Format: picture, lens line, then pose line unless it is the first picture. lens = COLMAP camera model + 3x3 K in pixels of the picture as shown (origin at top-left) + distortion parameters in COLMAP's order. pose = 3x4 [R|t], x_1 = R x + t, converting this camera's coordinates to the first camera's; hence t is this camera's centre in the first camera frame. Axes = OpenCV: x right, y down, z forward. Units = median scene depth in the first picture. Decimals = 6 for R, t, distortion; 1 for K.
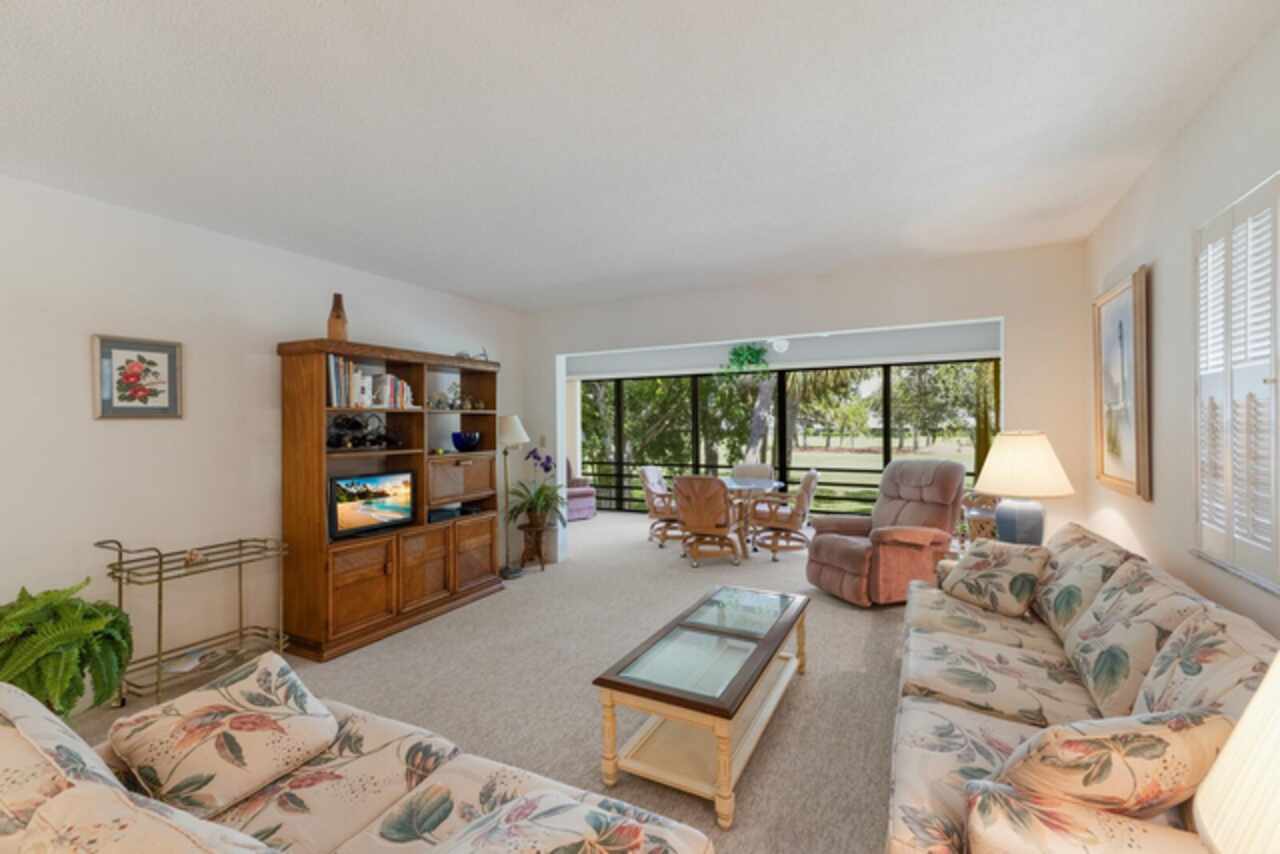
lens RADIAL K [[541.8, 0, 640.0], [0, 541.8, 427.0], [0, 0, 1]] dist [0.020348, 0.000010]
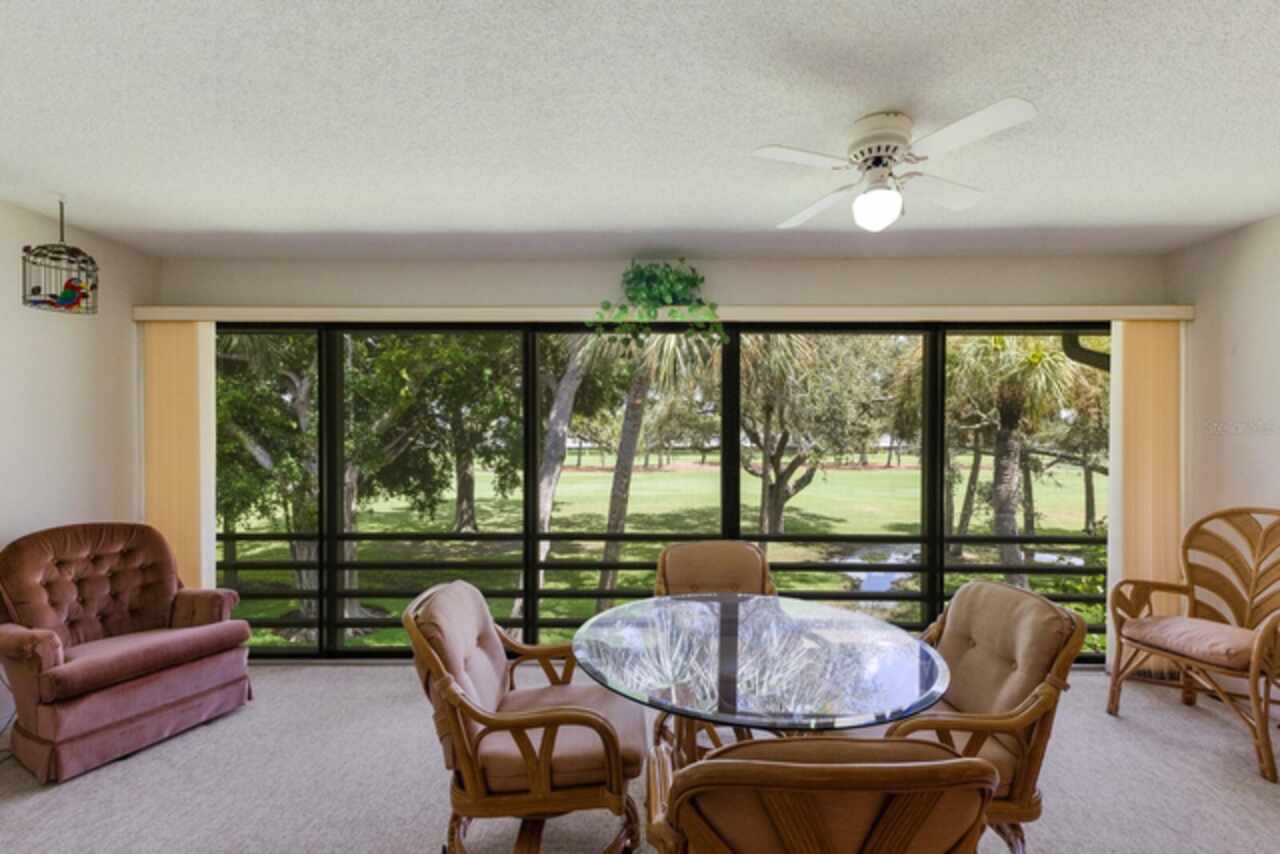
lens RADIAL K [[557.9, 0, 643.7], [0, 557.9, 445.1], [0, 0, 1]] dist [0.000583, -0.000405]
pose [[0.893653, 0.006984, 0.448704, -0.016179], [-0.007092, 0.999974, -0.001442, -0.002439], [-0.448702, -0.001894, 0.893679, 0.499013]]
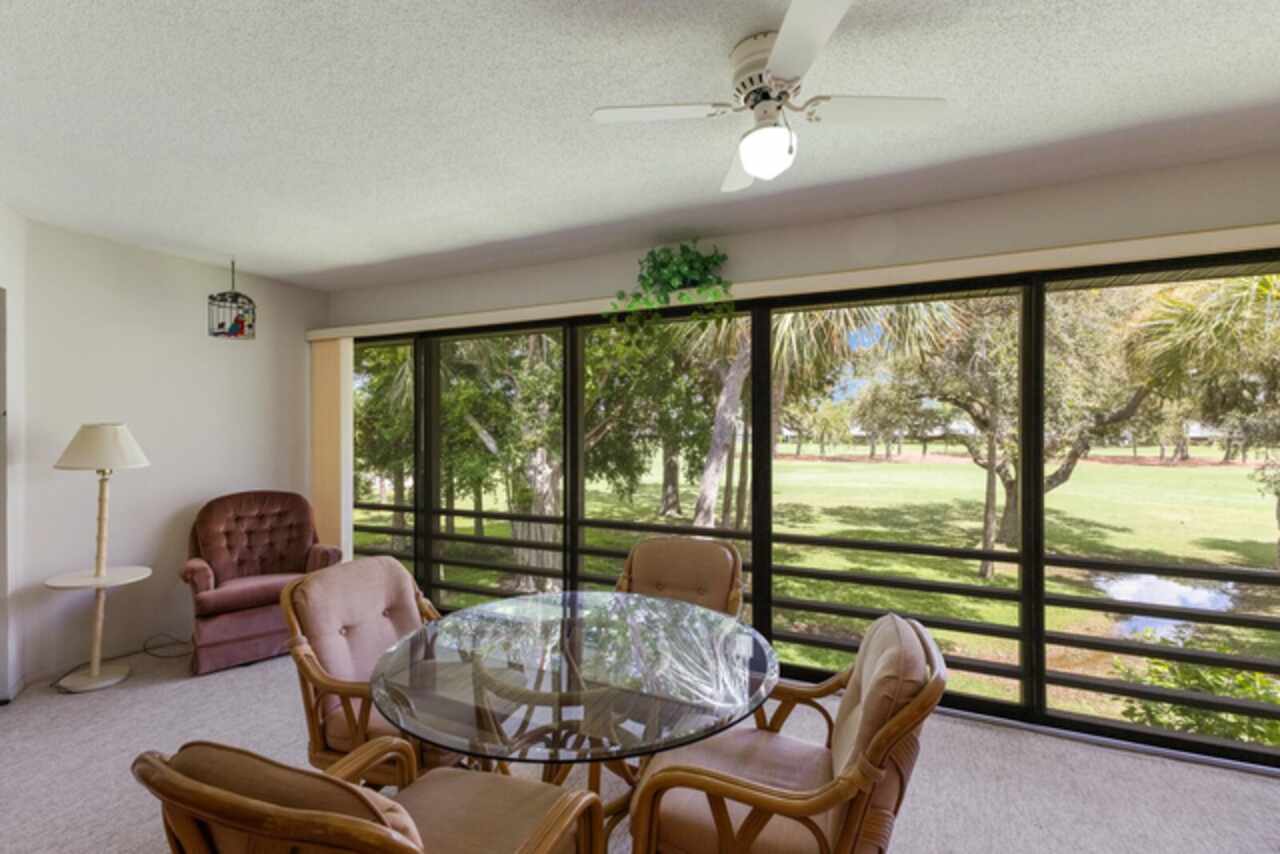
lens RADIAL K [[549.3, 0, 640.0], [0, 549.3, 427.0], [0, 0, 1]] dist [0.002553, 0.000141]
pose [[0.998361, 0.009303, 0.056469, 0.118056], [-0.008794, 0.999919, -0.009253, -0.004704], [-0.056550, 0.008741, 0.998361, 0.477323]]
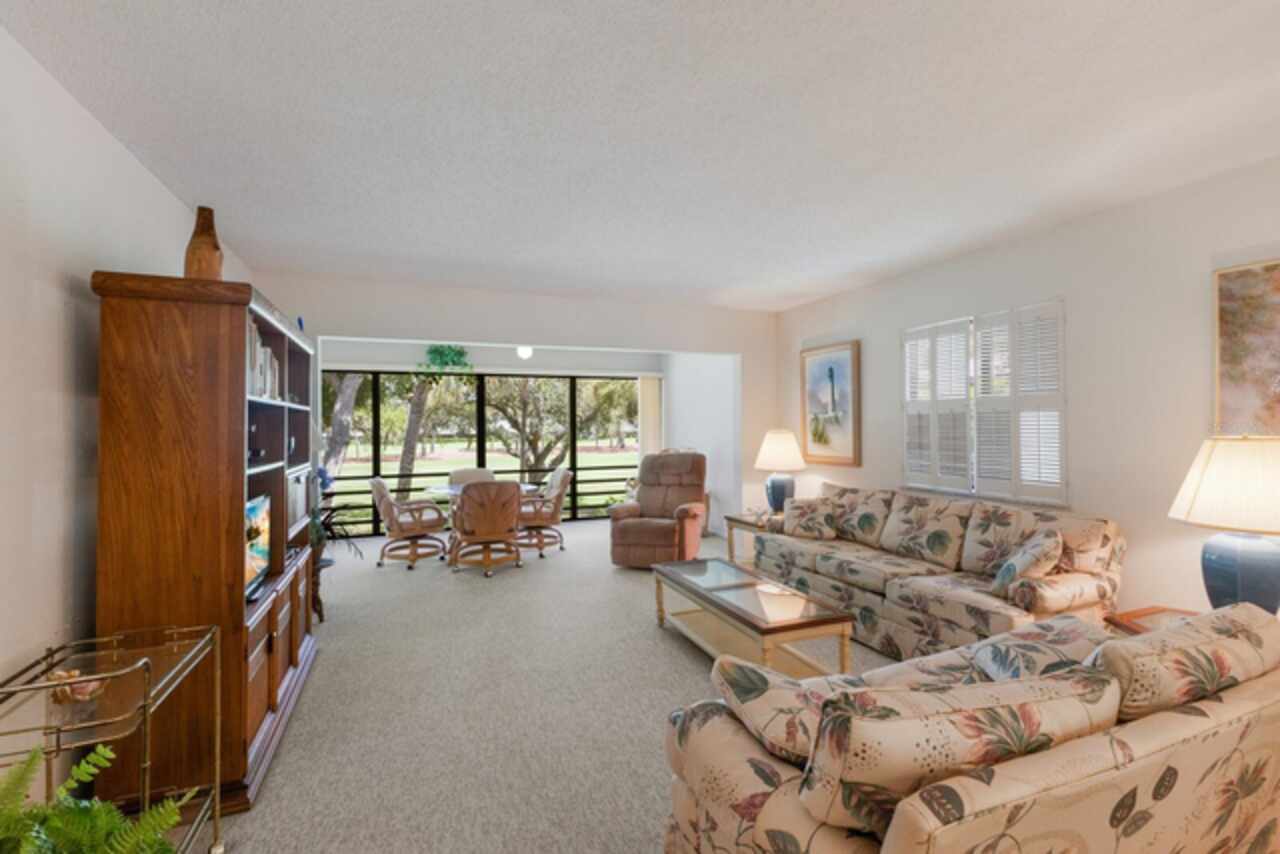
lens RADIAL K [[562.2, 0, 640.0], [0, 562.2, 427.0], [0, 0, 1]] dist [0.001500, 0.000050]
pose [[0.647943, 0.002366, 0.761685, -0.276525], [0.007470, 0.999927, -0.009461, 0.003644], [-0.761652, 0.011820, 0.647879, 0.089124]]
